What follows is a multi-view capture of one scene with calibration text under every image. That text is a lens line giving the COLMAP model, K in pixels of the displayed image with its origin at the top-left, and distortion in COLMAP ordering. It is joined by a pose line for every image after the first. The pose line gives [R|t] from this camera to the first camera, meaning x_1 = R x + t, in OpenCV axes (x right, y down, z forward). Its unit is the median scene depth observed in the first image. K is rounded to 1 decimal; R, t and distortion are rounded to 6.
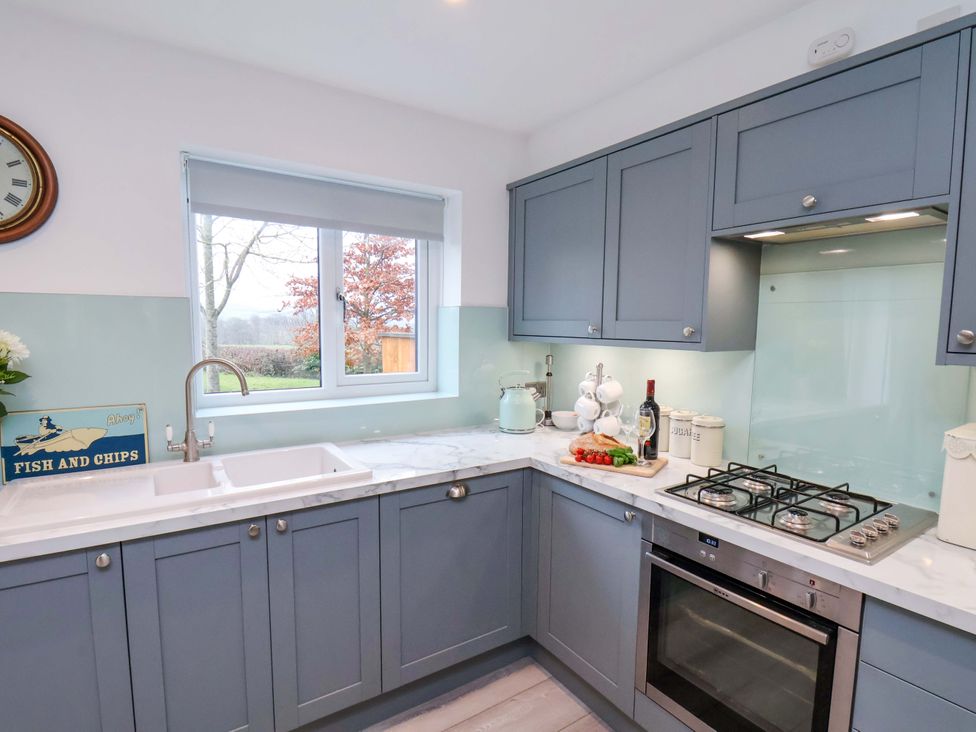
lens RADIAL K [[511.3, 0, 489.2], [0, 511.3, 374.1], [0, 0, 1]] dist [0.000113, -0.013082]
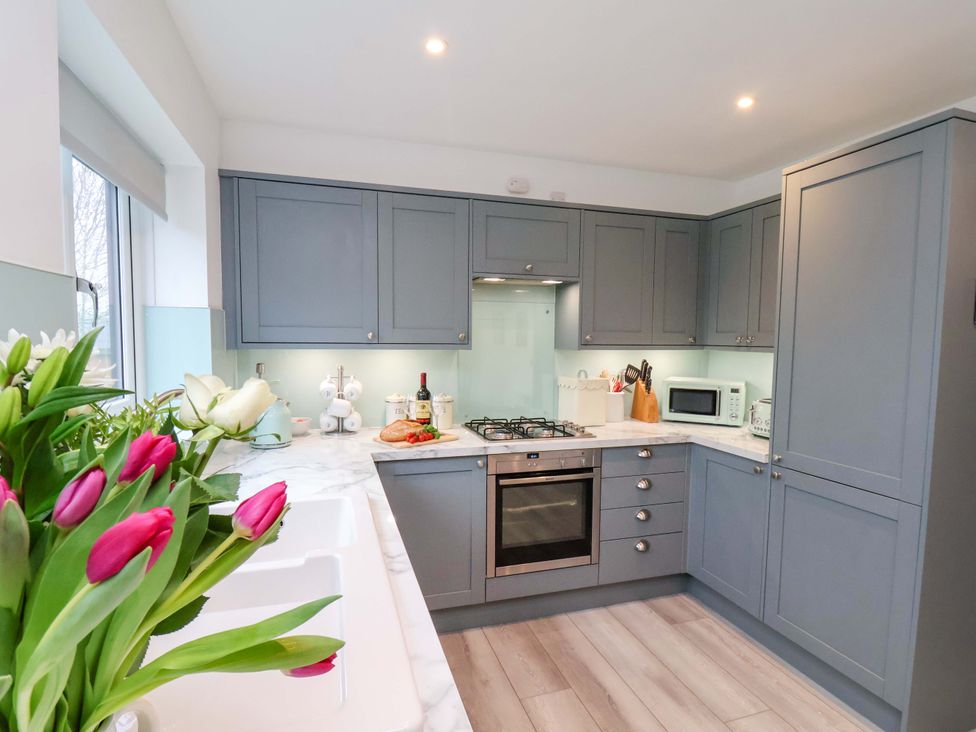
lens RADIAL K [[511.3, 0, 491.1], [0, 511.3, 375.4], [0, 0, 1]] dist [0.000113, -0.013082]
pose [[0.278519, -0.082041, 0.956920, -0.924749], [0.084236, 0.994592, 0.060753, -0.049659], [-0.956729, 0.063686, 0.283924, 0.453642]]
